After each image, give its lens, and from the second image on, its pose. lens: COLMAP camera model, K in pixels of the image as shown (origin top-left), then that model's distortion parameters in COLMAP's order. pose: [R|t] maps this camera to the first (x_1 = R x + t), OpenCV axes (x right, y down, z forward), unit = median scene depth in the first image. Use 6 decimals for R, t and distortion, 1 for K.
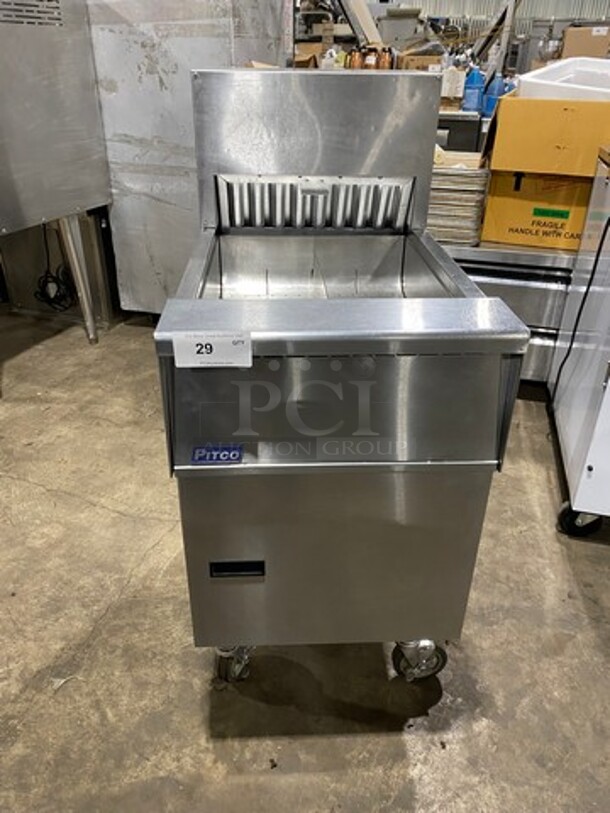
lens RADIAL K [[603.5, 0, 305.0], [0, 603.5, 406.5], [0, 0, 1]] dist [-0.004497, 0.002583]
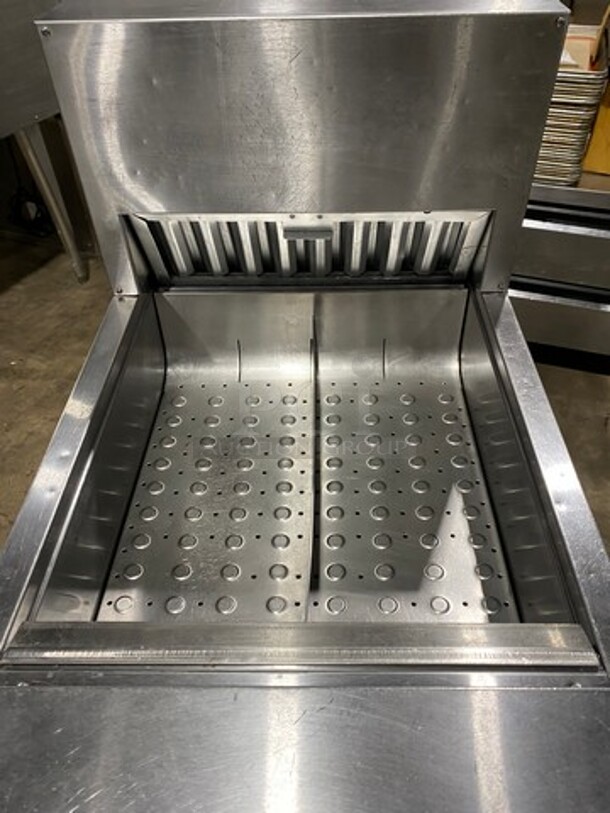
lens RADIAL K [[615.2, 0, 306.7], [0, 615.2, 415.1], [0, 0, 1]] dist [0.002669, 0.003305]
pose [[0.997052, 0.015835, -0.075071, 0.030773], [0.002469, 0.971338, 0.237690, -0.168156], [0.076683, -0.237174, 0.968436, 0.211074]]
